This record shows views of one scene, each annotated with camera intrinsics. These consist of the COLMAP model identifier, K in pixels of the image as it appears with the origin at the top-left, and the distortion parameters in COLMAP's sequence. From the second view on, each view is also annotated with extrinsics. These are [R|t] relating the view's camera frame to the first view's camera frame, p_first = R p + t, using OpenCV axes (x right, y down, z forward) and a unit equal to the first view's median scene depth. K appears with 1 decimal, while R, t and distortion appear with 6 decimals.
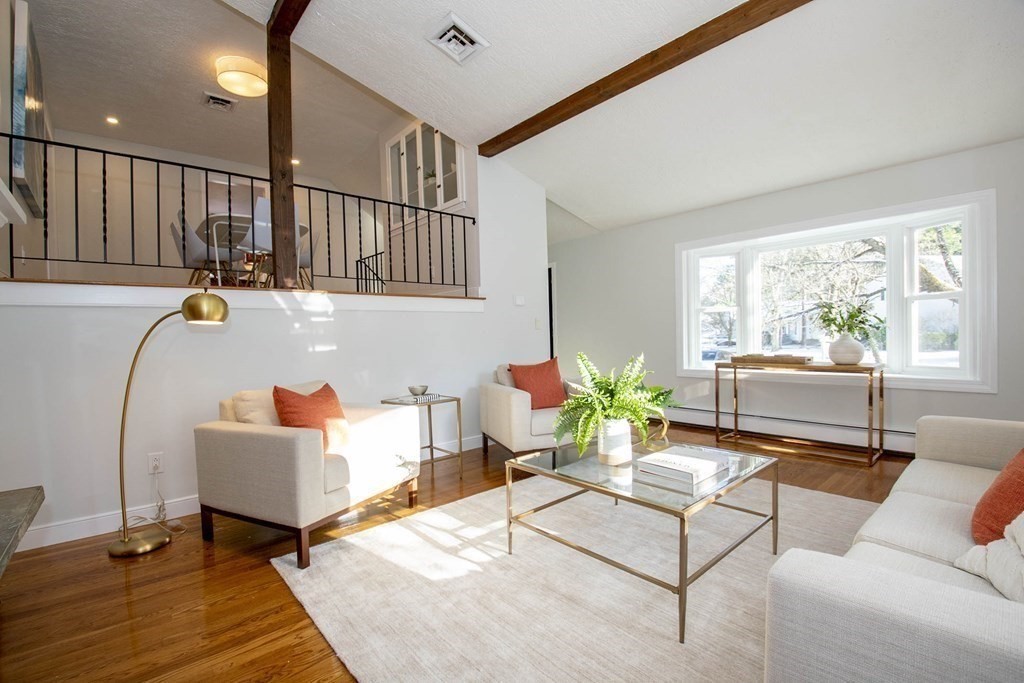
lens RADIAL K [[458.9, 0, 501.0], [0, 458.9, 341.5], [0, 0, 1]] dist [0.021496, -0.028801]
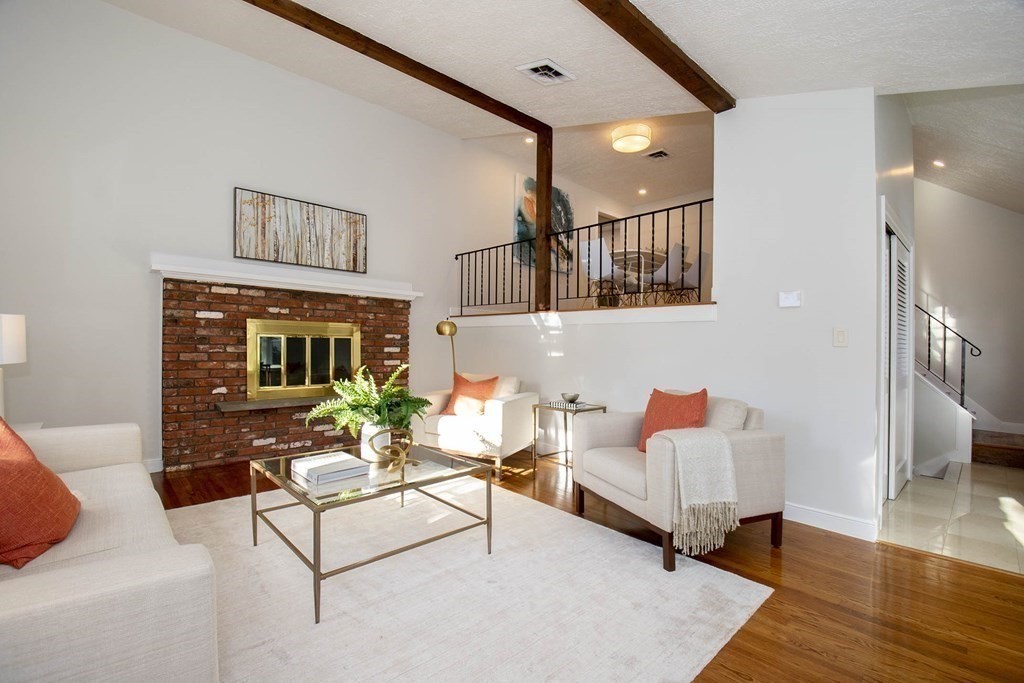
lens RADIAL K [[458.9, 0, 501.0], [0, 458.9, 341.5], [0, 0, 1]] dist [0.021496, -0.028801]
pose [[0.041253, 0.017167, -0.999001, 0.901945], [-0.032367, 0.999351, 0.015837, -0.037682], [0.998624, 0.031682, 0.041782, 0.795129]]
